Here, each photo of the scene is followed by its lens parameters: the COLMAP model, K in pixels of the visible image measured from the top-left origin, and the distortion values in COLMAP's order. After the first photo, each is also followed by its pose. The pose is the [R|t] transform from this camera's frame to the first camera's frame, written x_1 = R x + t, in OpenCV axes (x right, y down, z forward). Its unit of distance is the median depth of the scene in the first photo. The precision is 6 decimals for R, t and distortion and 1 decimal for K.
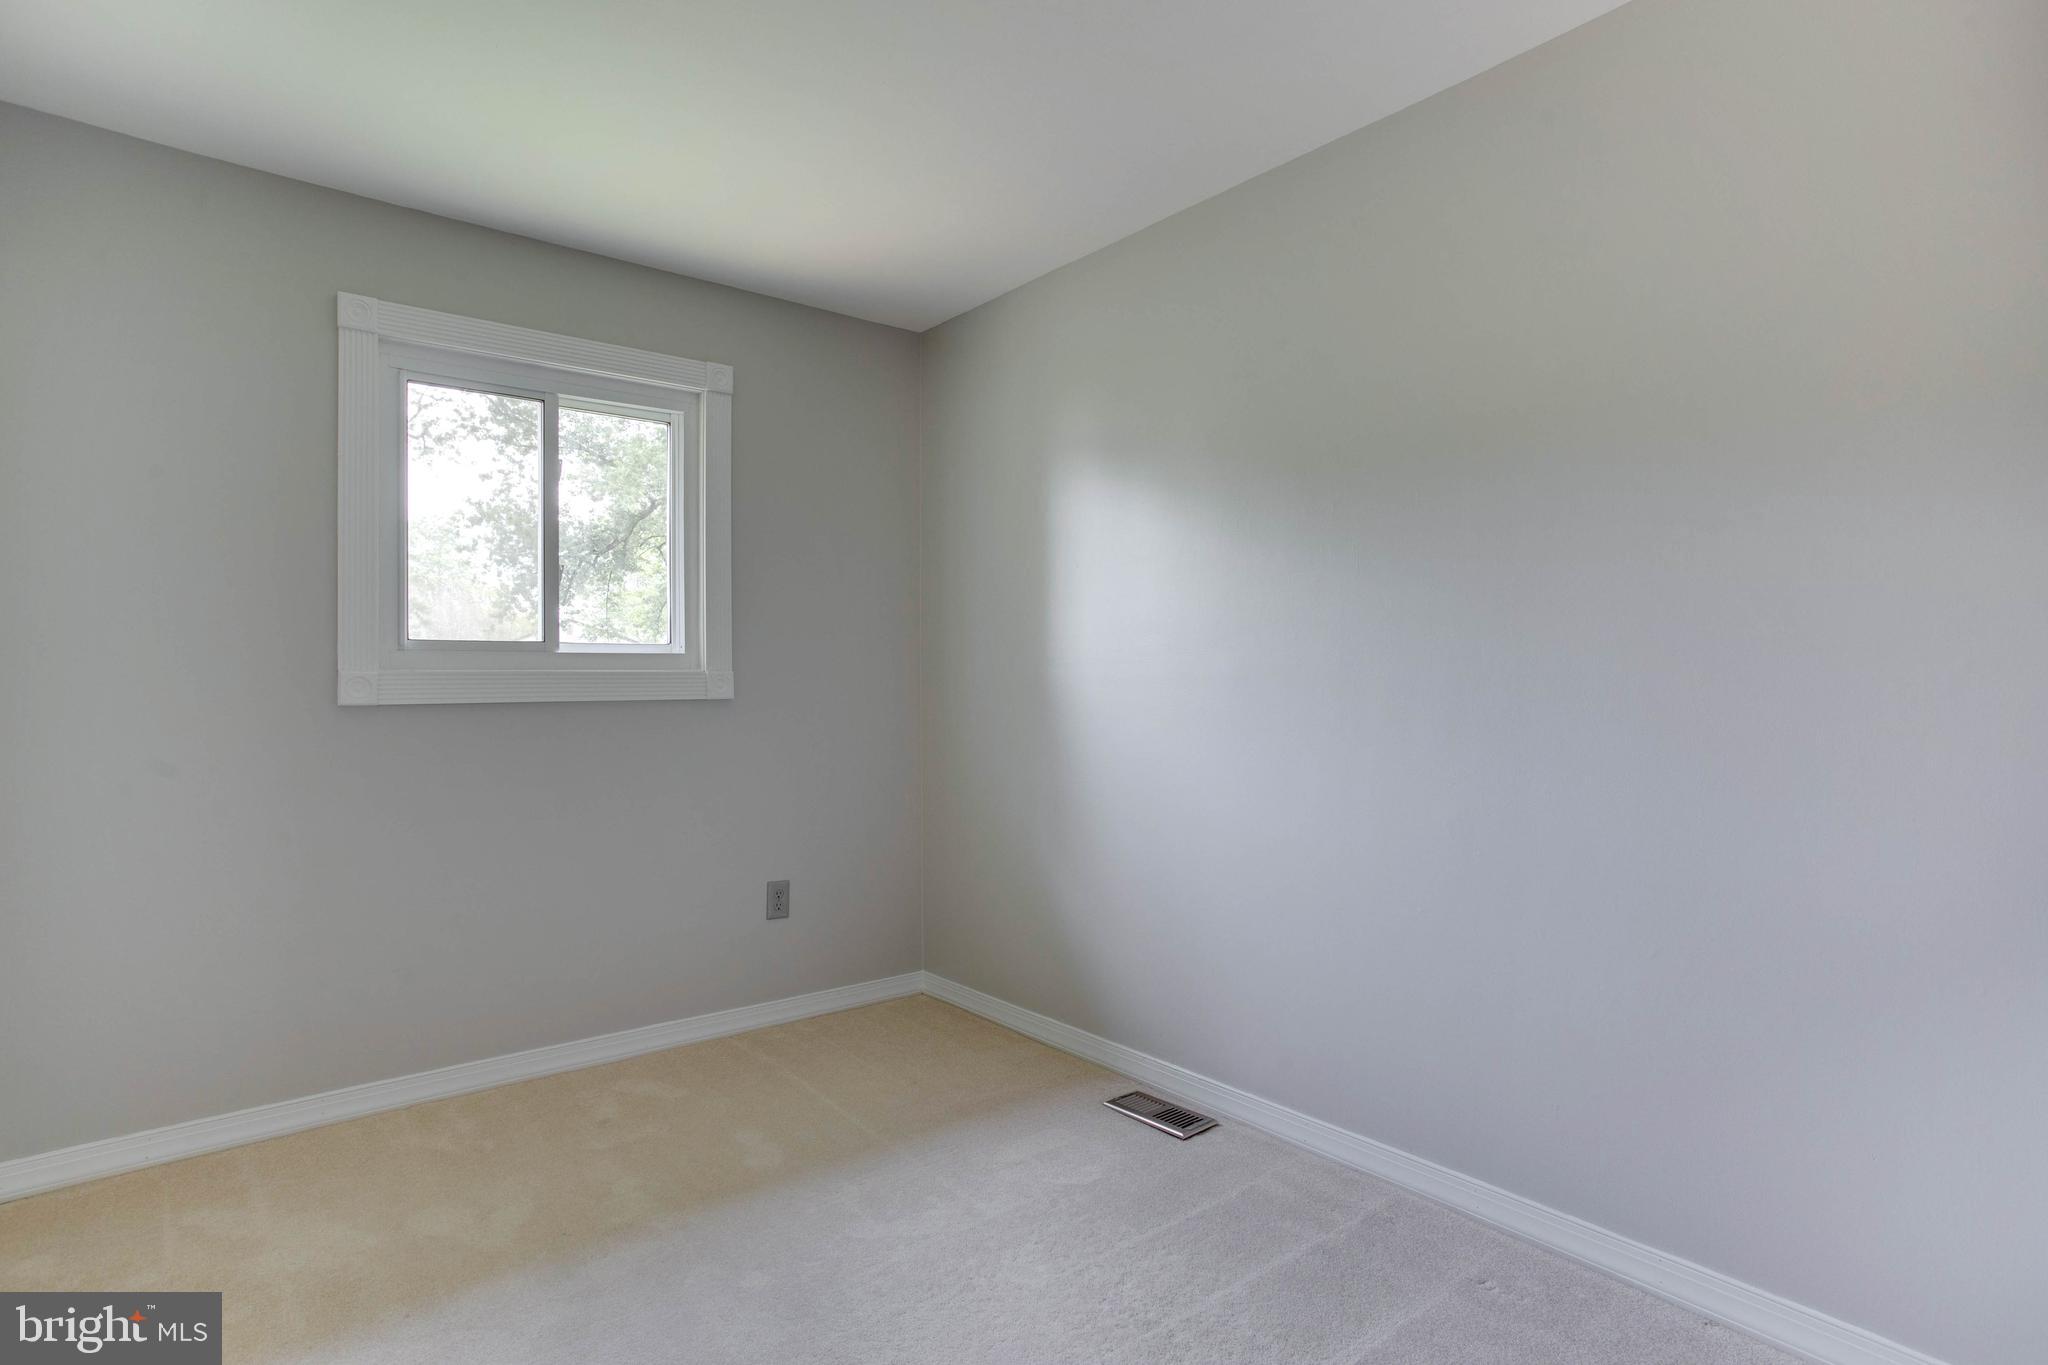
lens RADIAL K [[1014.5, 0, 1022.9], [0, 1014.5, 664.7], [0, 0, 1]] dist [-0.053769, 0.030710]
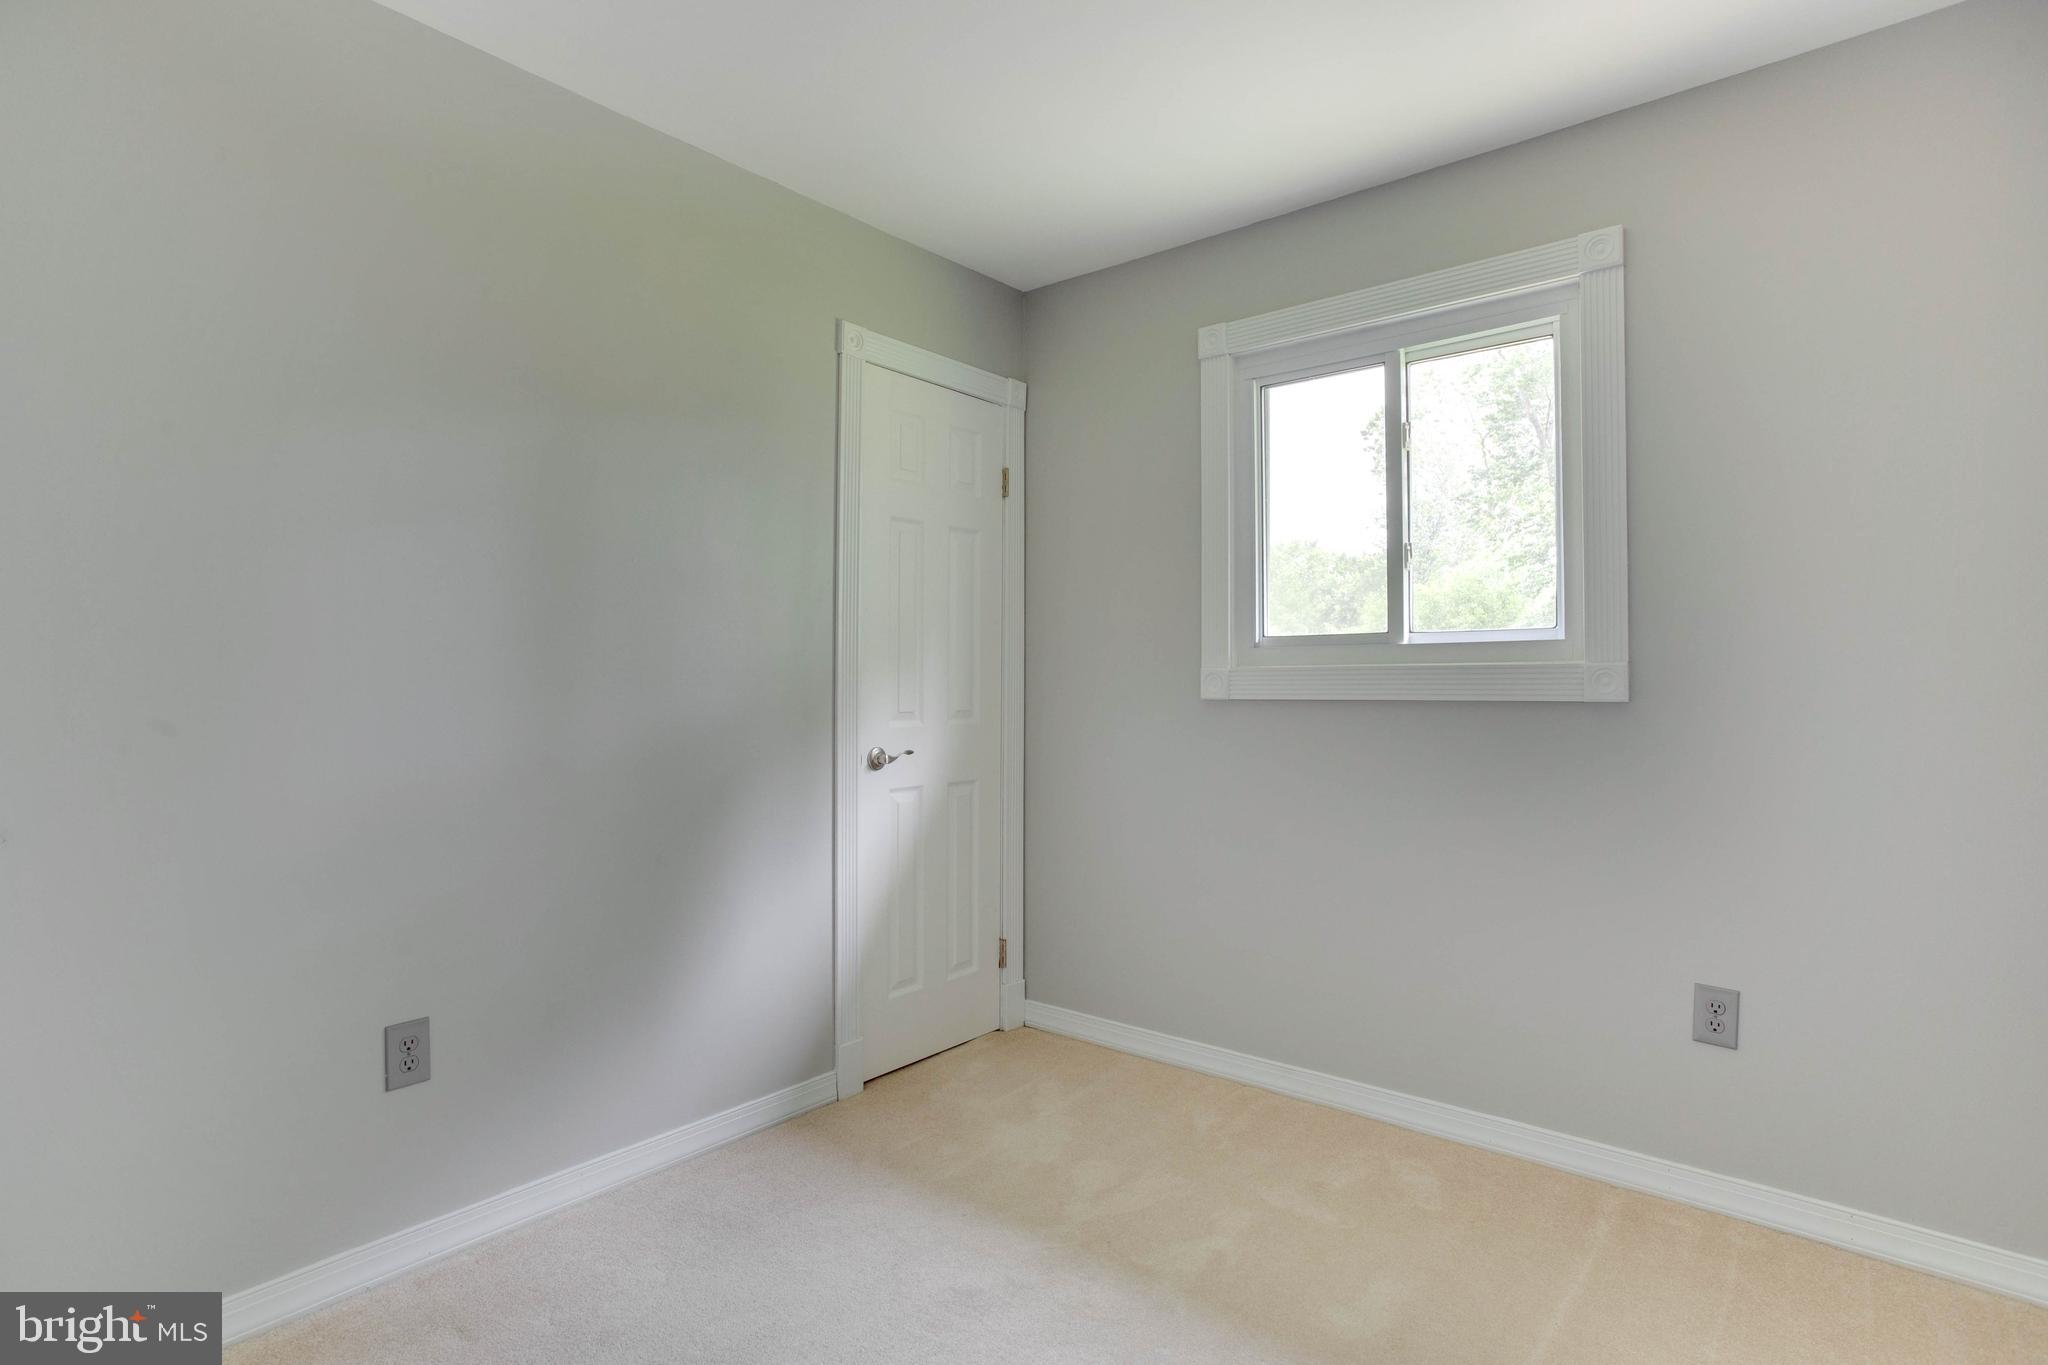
lens RADIAL K [[1039.5, 0, 1019.3], [0, 1039.5, 665.4], [0, 0, 1]] dist [-0.042216, 0.035896]
pose [[0.190492, -0.011515, -0.981621, 0.411263], [0.017991, 0.999804, -0.008237, 0.008862], [0.981524, -0.016092, 0.190662, 0.570863]]
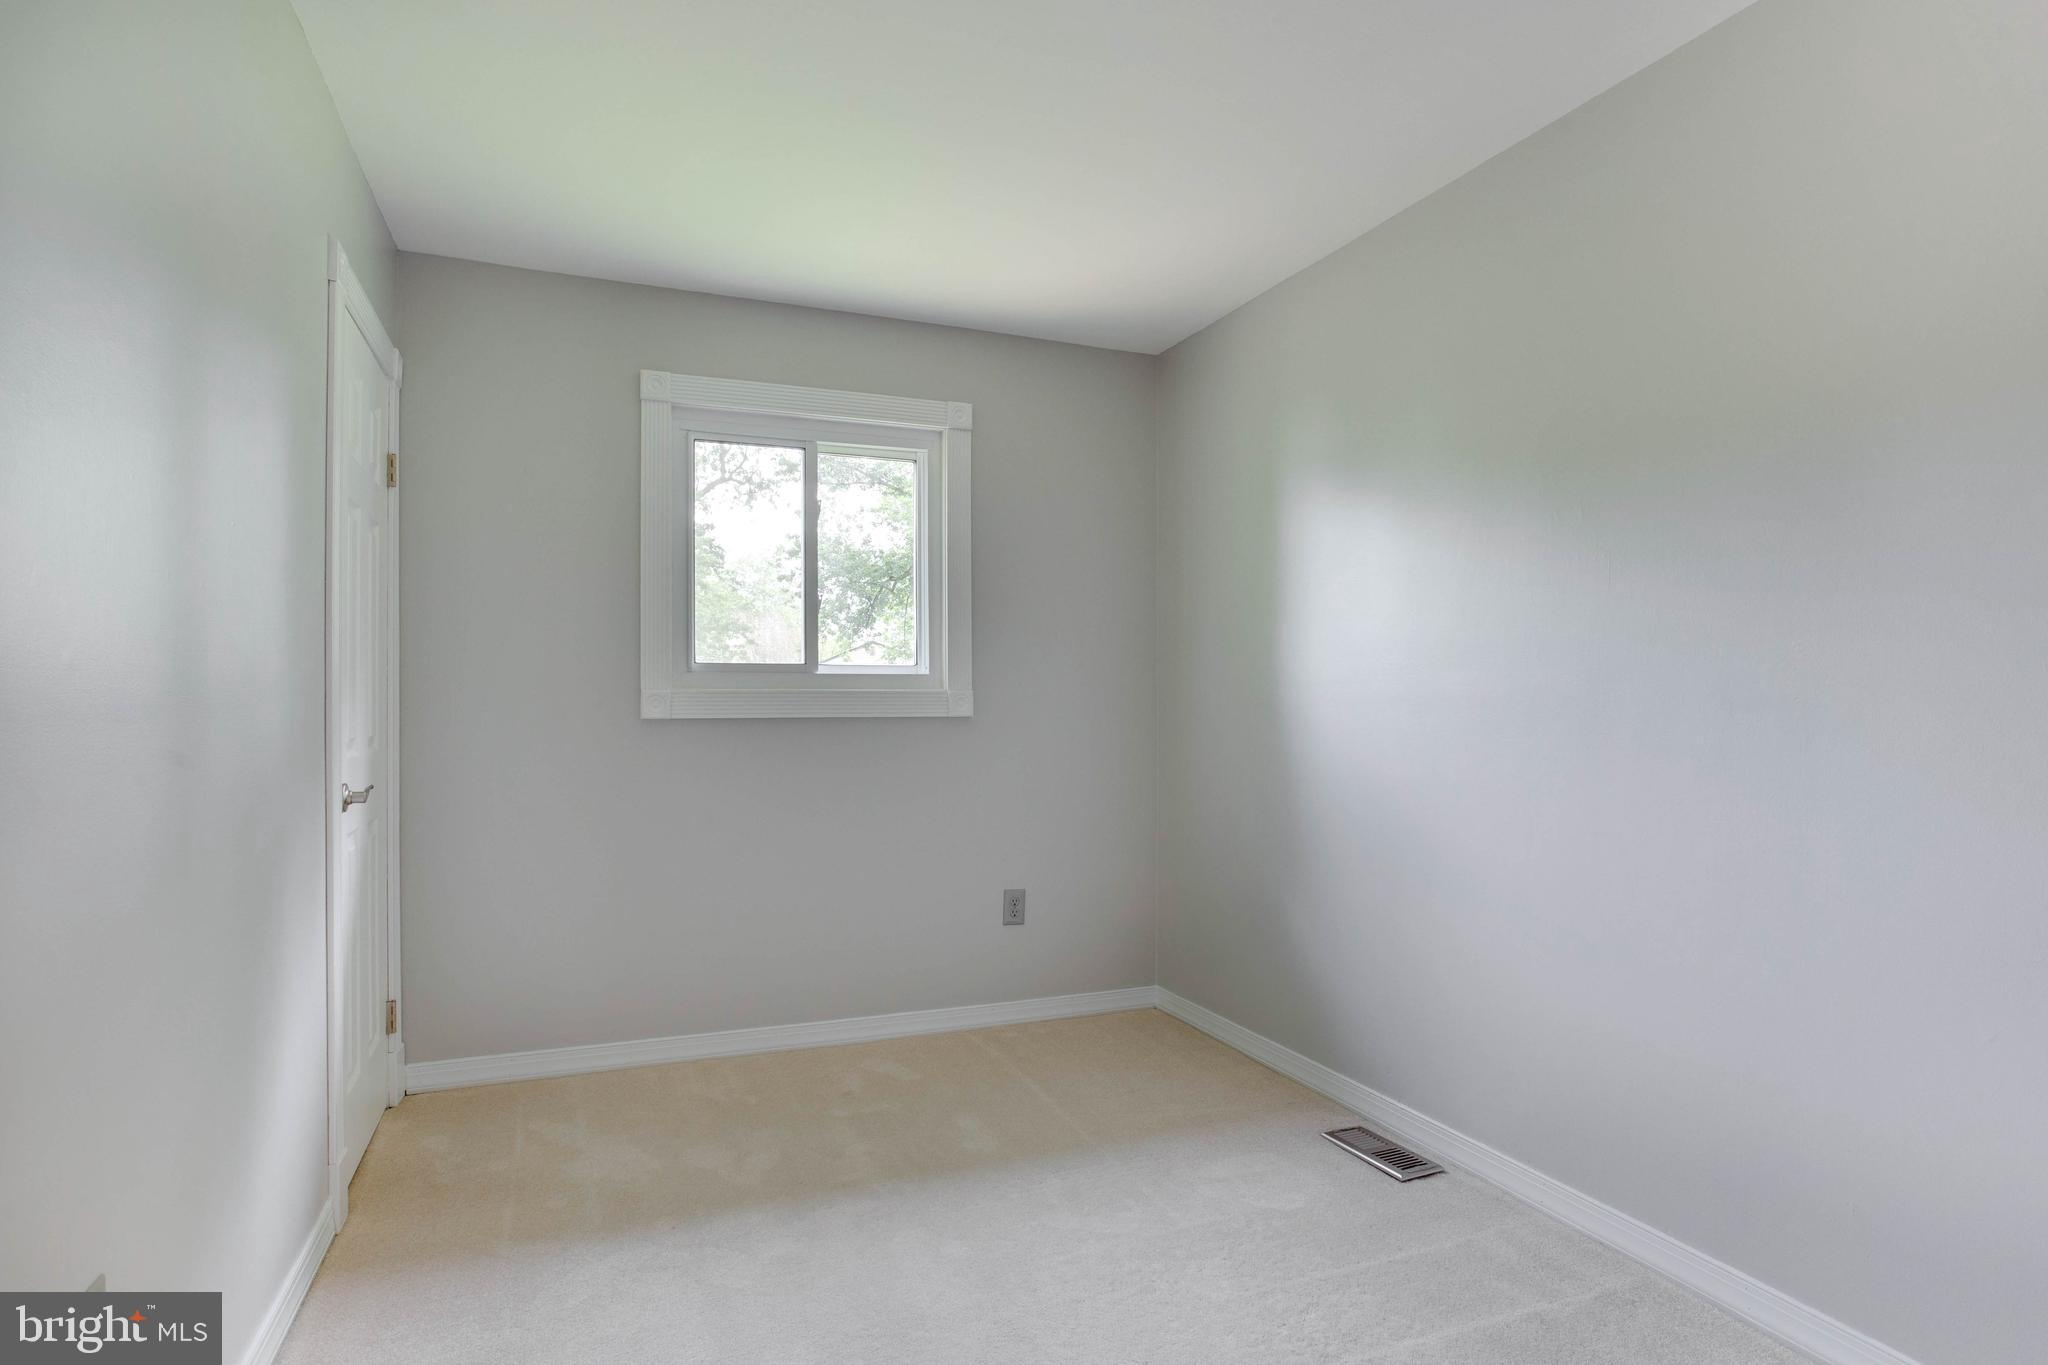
lens RADIAL K [[1022.7, 0, 1013.2], [0, 1022.7, 698.0], [0, 0, 1]] dist [-0.051831, 0.032805]
pose [[0.953610, 0.004651, -0.301008, 0.099850], [-0.000118, 0.999886, 0.015074, -0.002352], [0.301043, -0.014340, 0.953503, -0.022551]]
